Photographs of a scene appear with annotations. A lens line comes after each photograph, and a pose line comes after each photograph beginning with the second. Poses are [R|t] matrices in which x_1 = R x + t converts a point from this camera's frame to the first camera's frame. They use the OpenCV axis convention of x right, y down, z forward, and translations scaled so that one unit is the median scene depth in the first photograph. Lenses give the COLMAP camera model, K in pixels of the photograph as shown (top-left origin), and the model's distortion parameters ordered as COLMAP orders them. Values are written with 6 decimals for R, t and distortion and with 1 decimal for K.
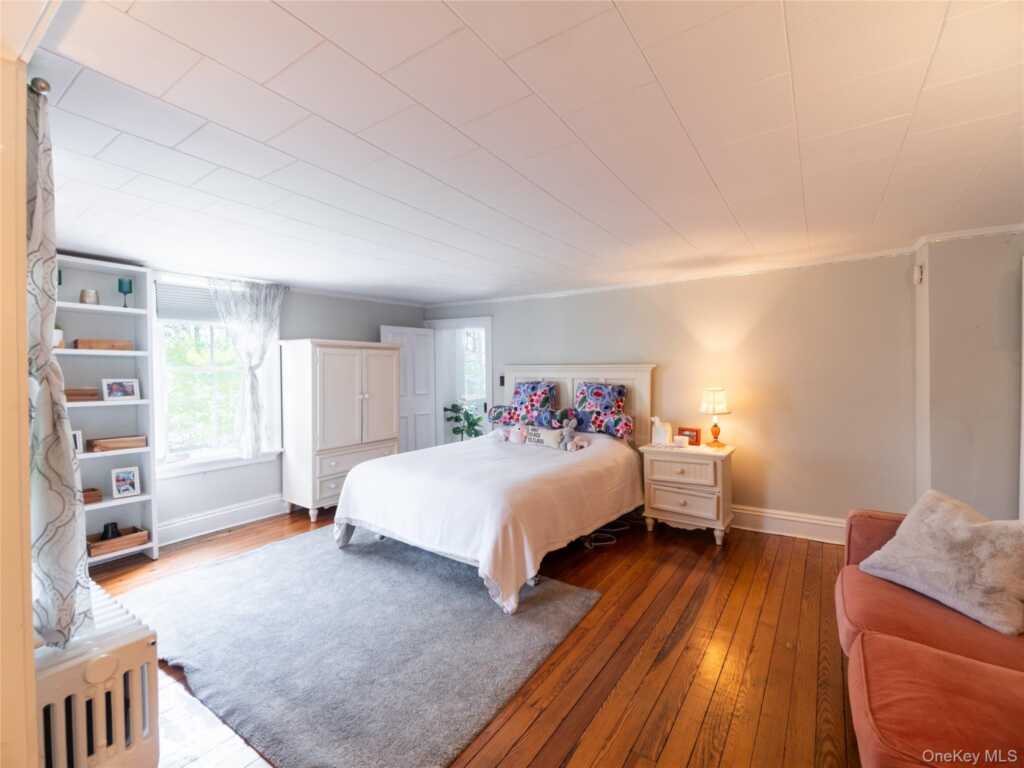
lens RADIAL K [[462.8, 0, 508.6], [0, 462.8, 379.5], [0, 0, 1]] dist [0.008997, -0.012318]
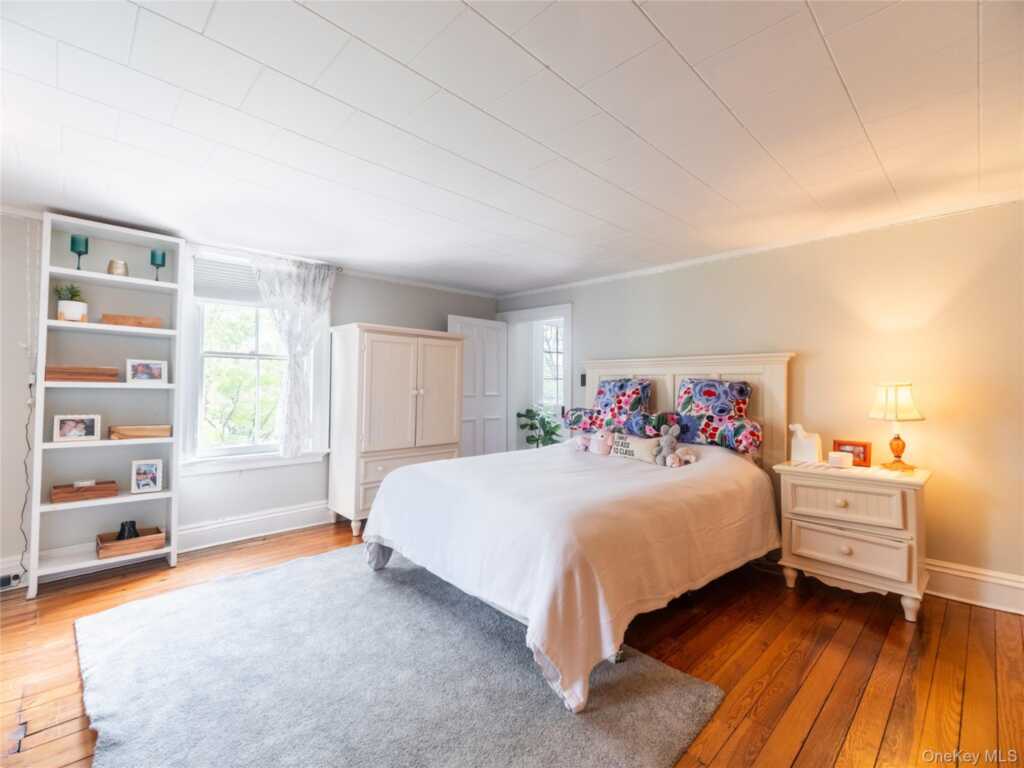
lens RADIAL K [[462.8, 0, 508.6], [0, 462.8, 379.5], [0, 0, 1]] dist [0.008997, -0.012318]
pose [[0.980793, 0.011856, -0.194691, 0.022249], [-0.019423, 0.999126, -0.037004, 0.049807], [0.194083, 0.040075, 0.980166, 0.227039]]
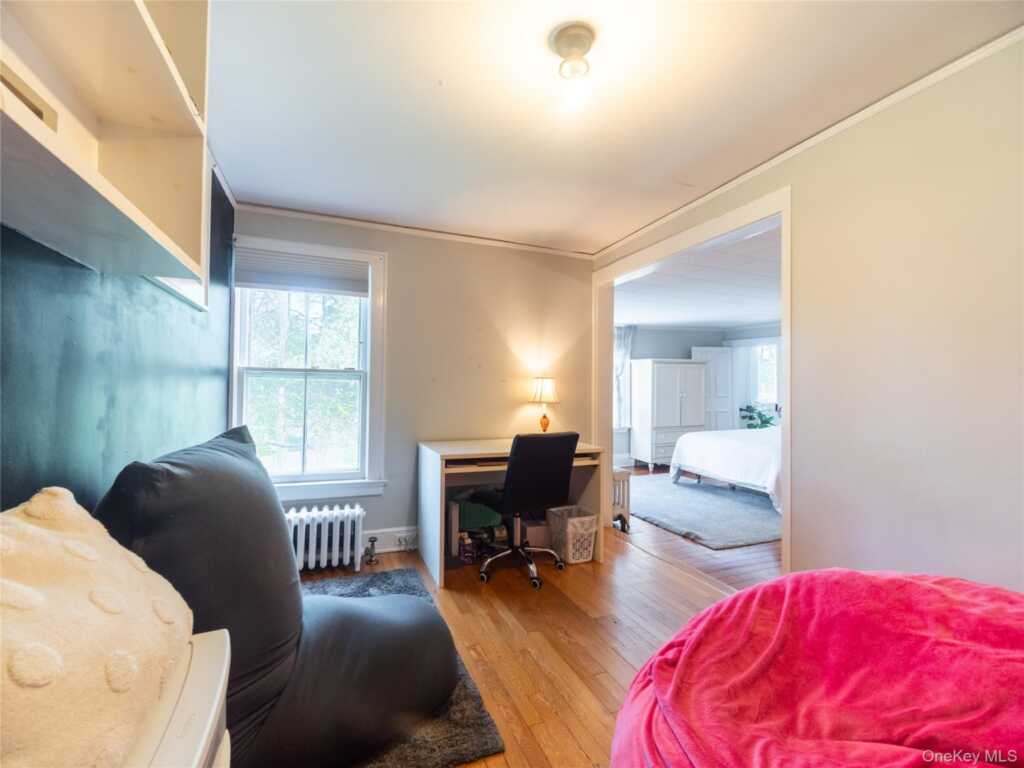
lens RADIAL K [[456.8, 0, 508.3], [0, 456.8, 381.6], [0, 0, 1]] dist [0.008718, -0.007944]
pose [[0.828367, 0.007433, -0.560137, 0.063815], [-0.018041, 0.999747, -0.013414, 0.026266], [0.559895, 0.021217, 0.828292, -0.673505]]
